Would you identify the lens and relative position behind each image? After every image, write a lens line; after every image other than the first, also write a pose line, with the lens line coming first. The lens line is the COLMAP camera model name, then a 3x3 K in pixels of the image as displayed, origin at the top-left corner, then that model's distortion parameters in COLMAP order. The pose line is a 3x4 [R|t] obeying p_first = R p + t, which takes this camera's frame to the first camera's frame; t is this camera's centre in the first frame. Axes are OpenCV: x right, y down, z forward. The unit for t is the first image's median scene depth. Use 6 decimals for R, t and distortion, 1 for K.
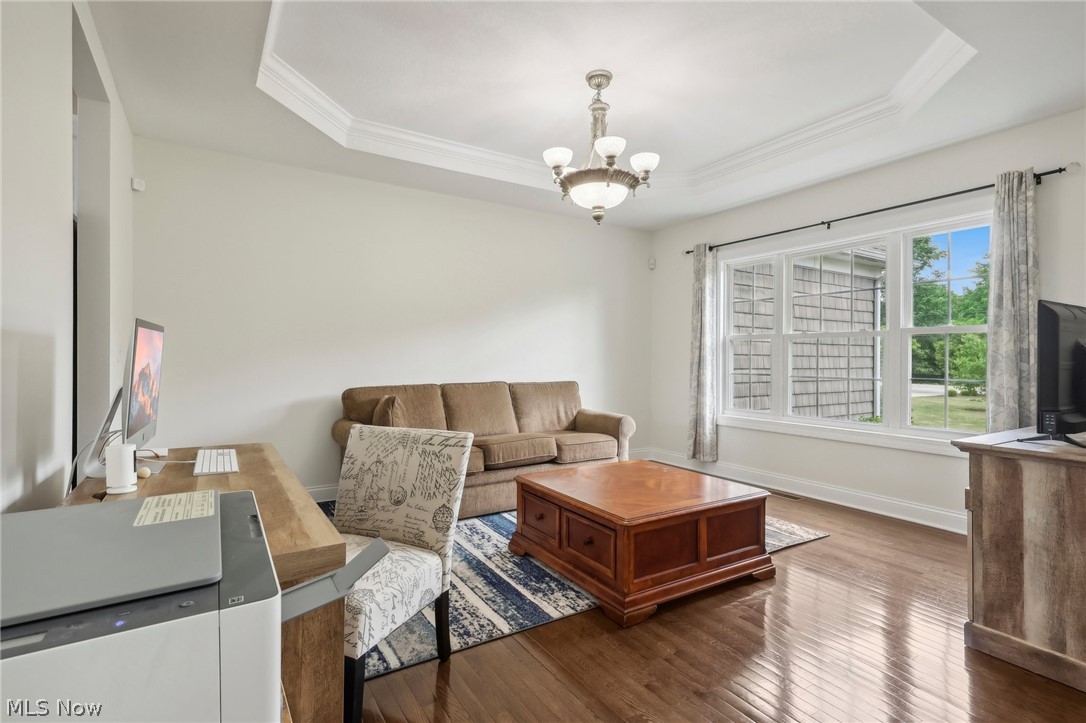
lens RADIAL K [[524.3, 0, 542.2], [0, 524.3, 355.8], [0, 0, 1]] dist [0.019039, 0.000538]
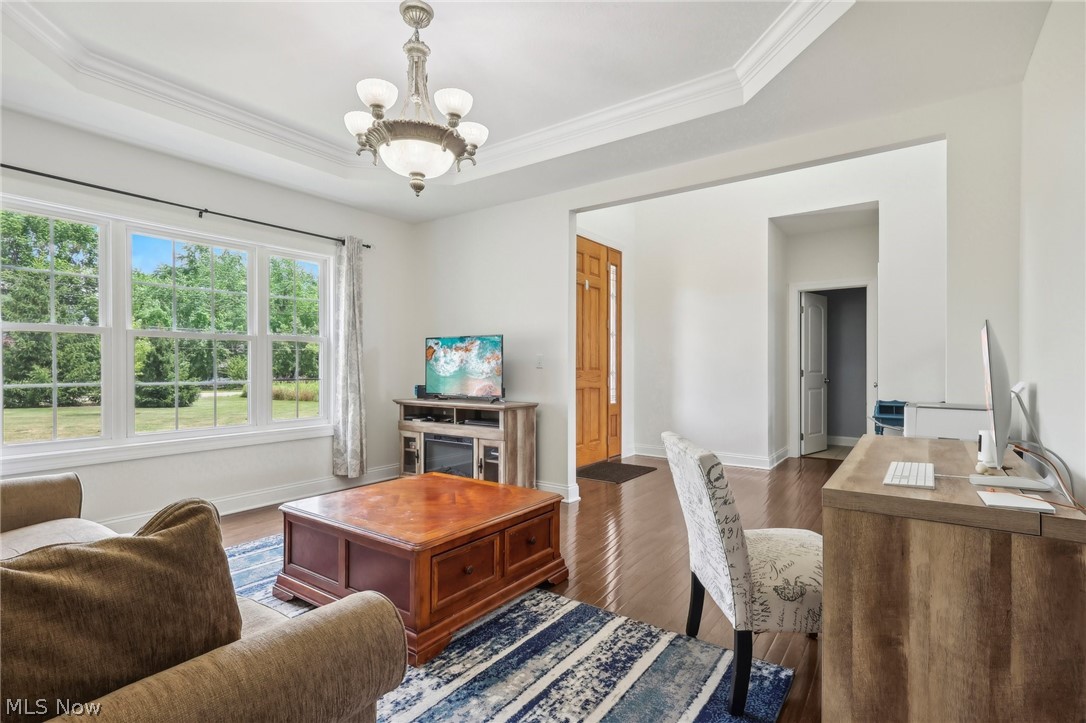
lens RADIAL K [[521.6, 0, 541.3], [0, 521.6, 365.4], [0, 0, 1]] dist [0.018151, 0.000348]
pose [[-0.373853, -0.002620, 0.927484, -0.773838], [-0.002969, 0.999994, 0.001628, 0.010987], [-0.927483, -0.002145, -0.373858, 1.222585]]
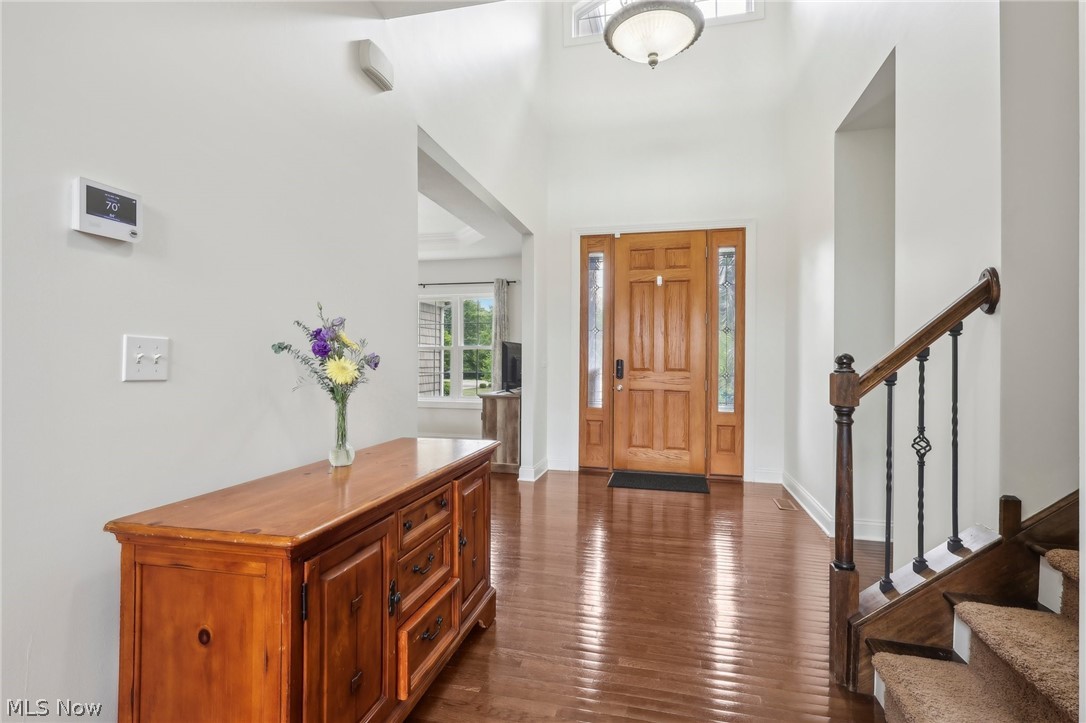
lens RADIAL K [[524.3, 0, 542.2], [0, 524.3, 355.8], [0, 0, 1]] dist [0.019039, 0.000538]
pose [[0.718764, 0.002552, 0.695250, -0.614225], [-0.000827, 0.999996, -0.002816, -0.017393], [-0.695254, 0.001449, 0.718763, -0.833102]]
